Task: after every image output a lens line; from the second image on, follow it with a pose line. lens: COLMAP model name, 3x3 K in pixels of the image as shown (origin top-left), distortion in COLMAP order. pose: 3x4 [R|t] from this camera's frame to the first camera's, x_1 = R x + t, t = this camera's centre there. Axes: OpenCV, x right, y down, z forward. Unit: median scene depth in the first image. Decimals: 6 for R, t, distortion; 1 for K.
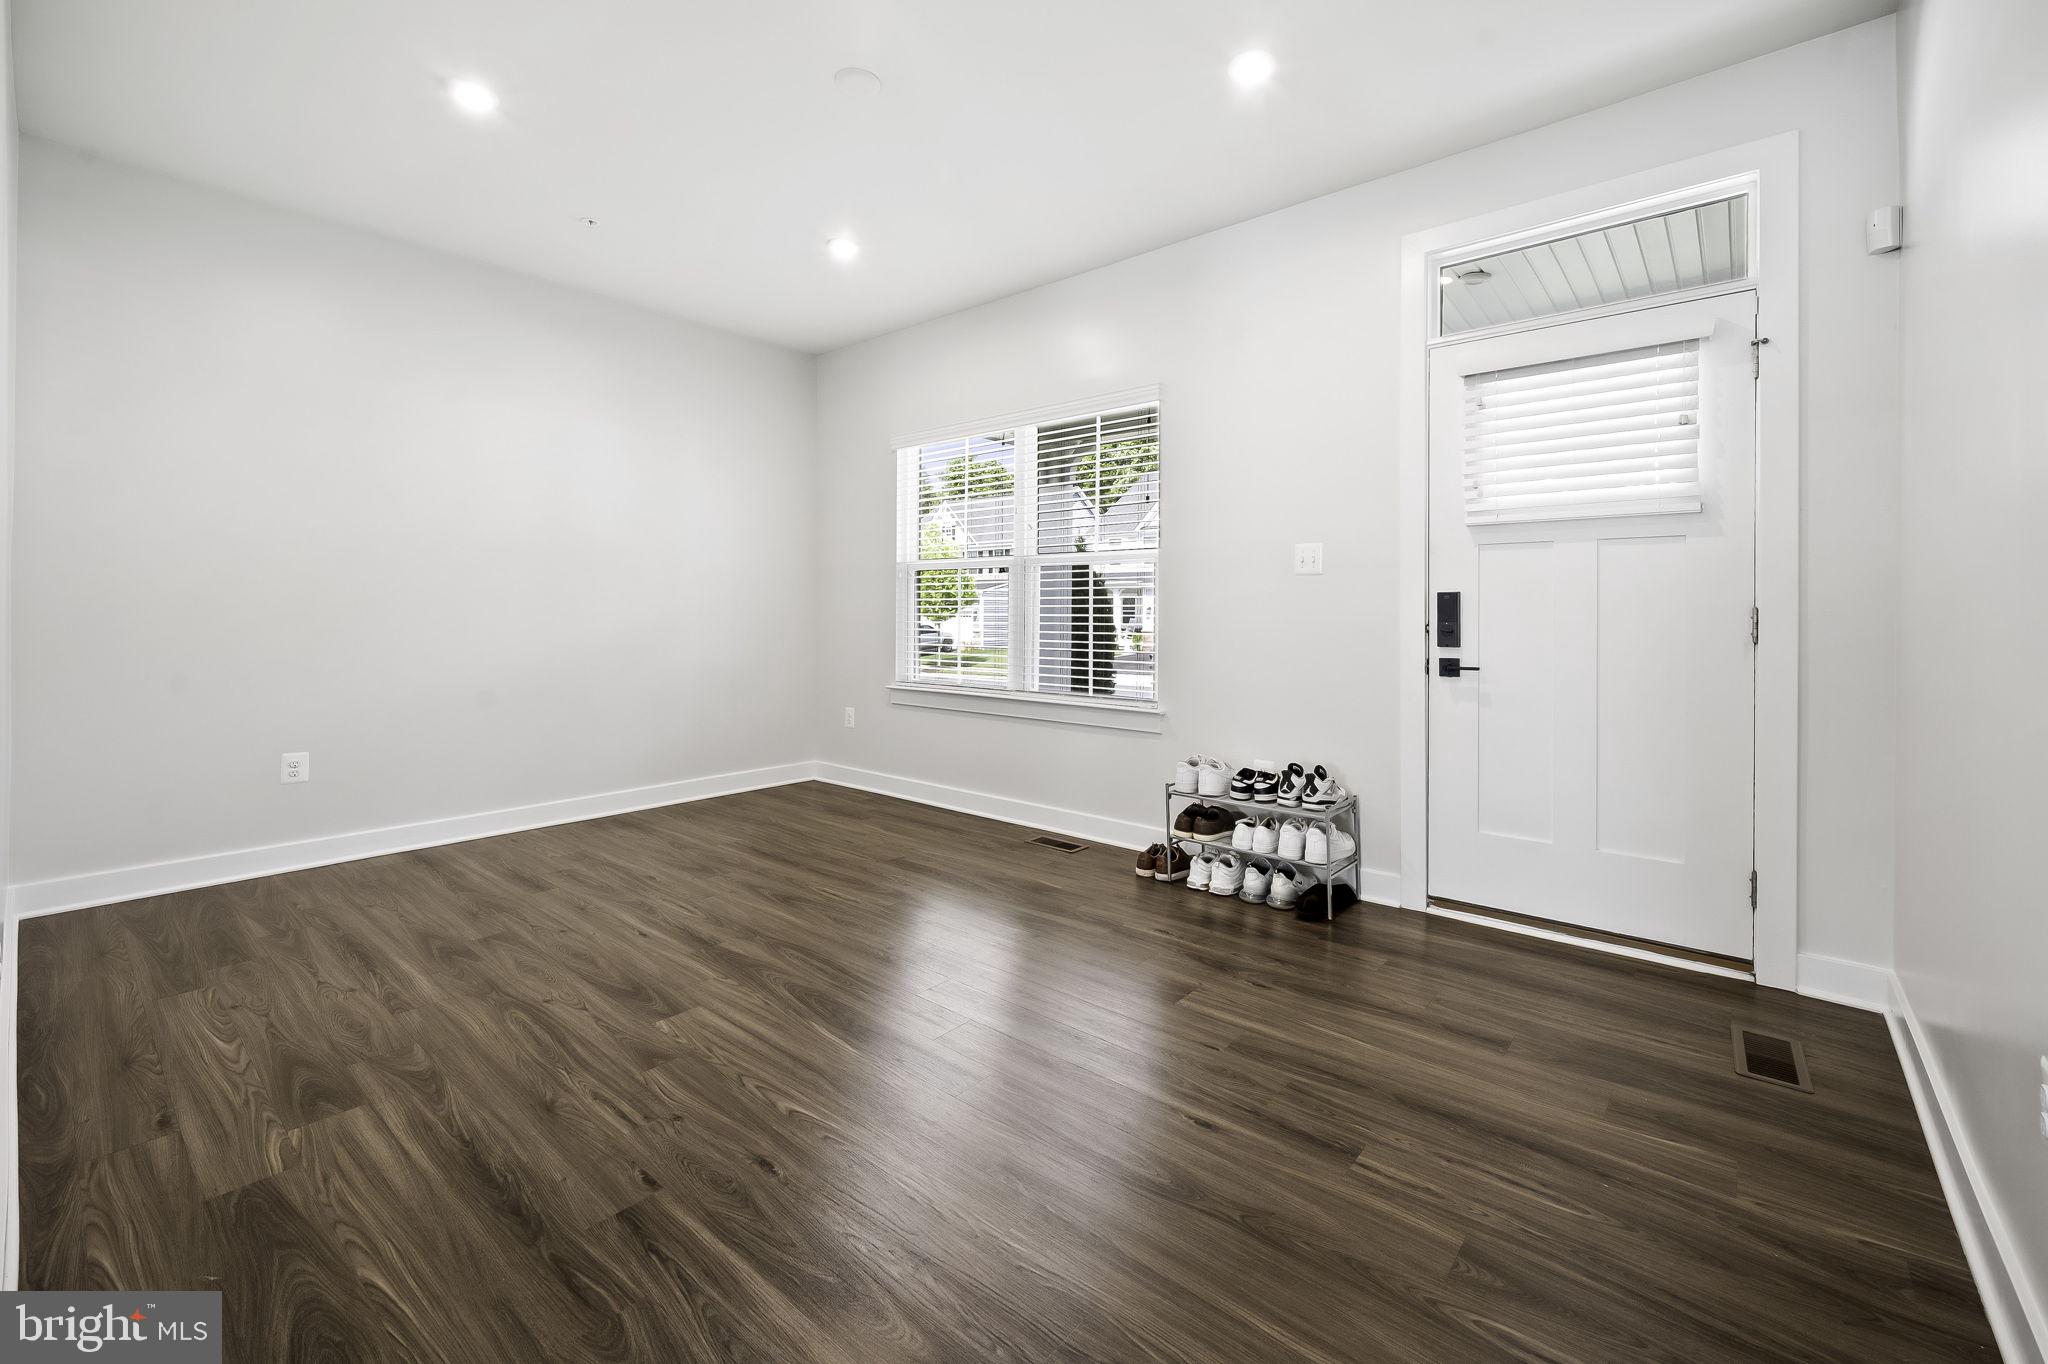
lens RADIAL K [[855.5, 0, 1021.3], [0, 855.5, 619.8], [0, 0, 1]] dist [-0.000490, 0.000112]
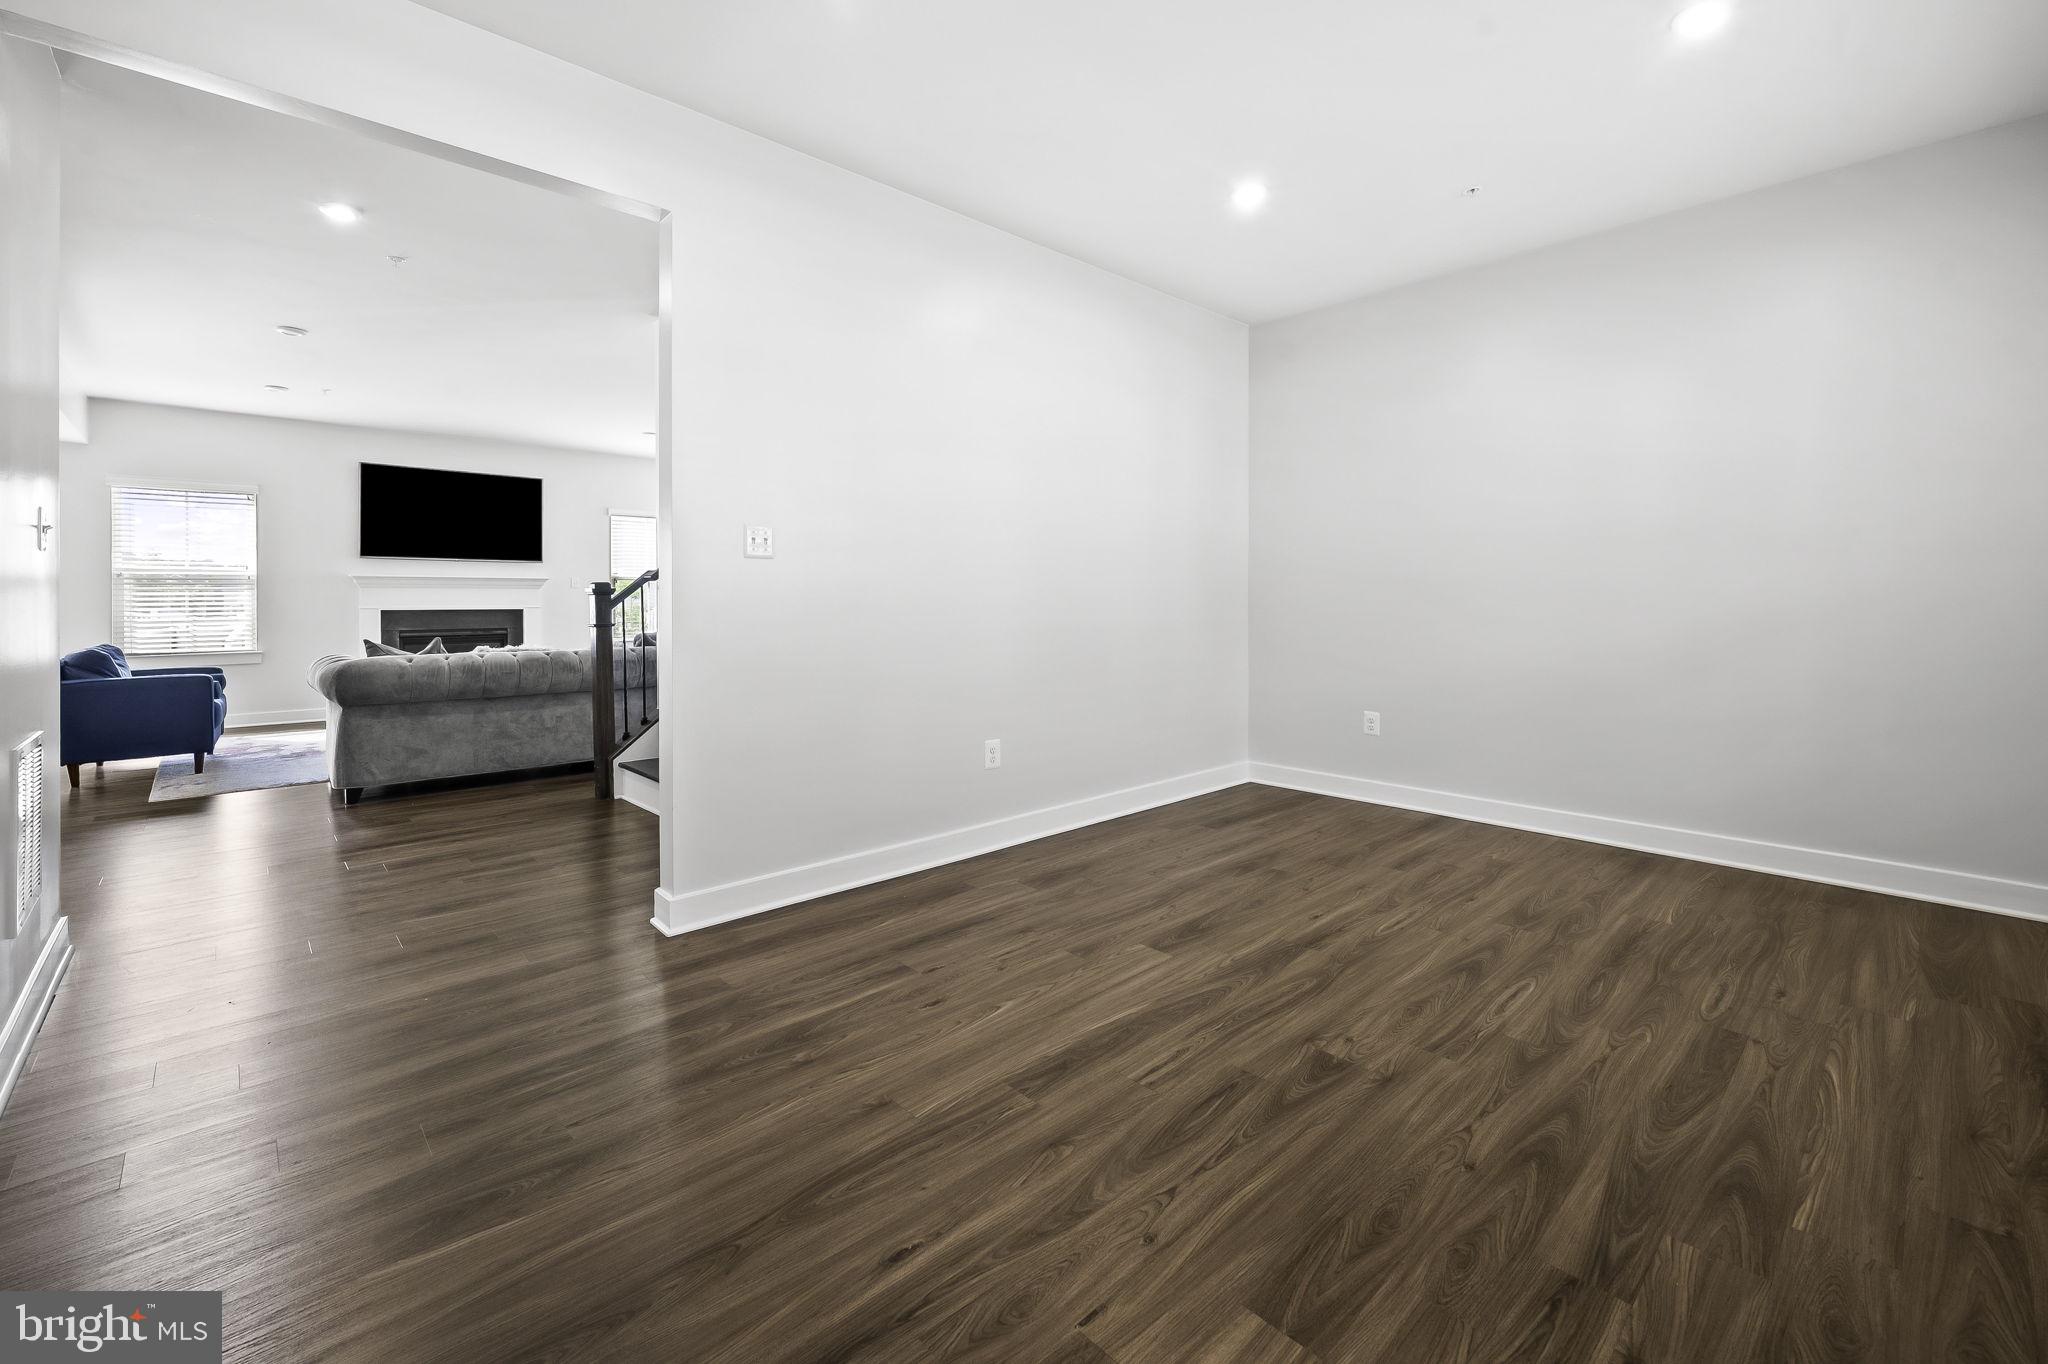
lens RADIAL K [[855.5, 0, 1021.3], [0, 855.5, 619.8], [0, 0, 1]] dist [-0.000490, 0.000112]
pose [[-0.117277, 0.021646, -0.992863, 0.806839], [-0.006471, 0.999725, 0.022560, -0.015974], [0.993078, 0.009070, -0.117104, 0.992537]]
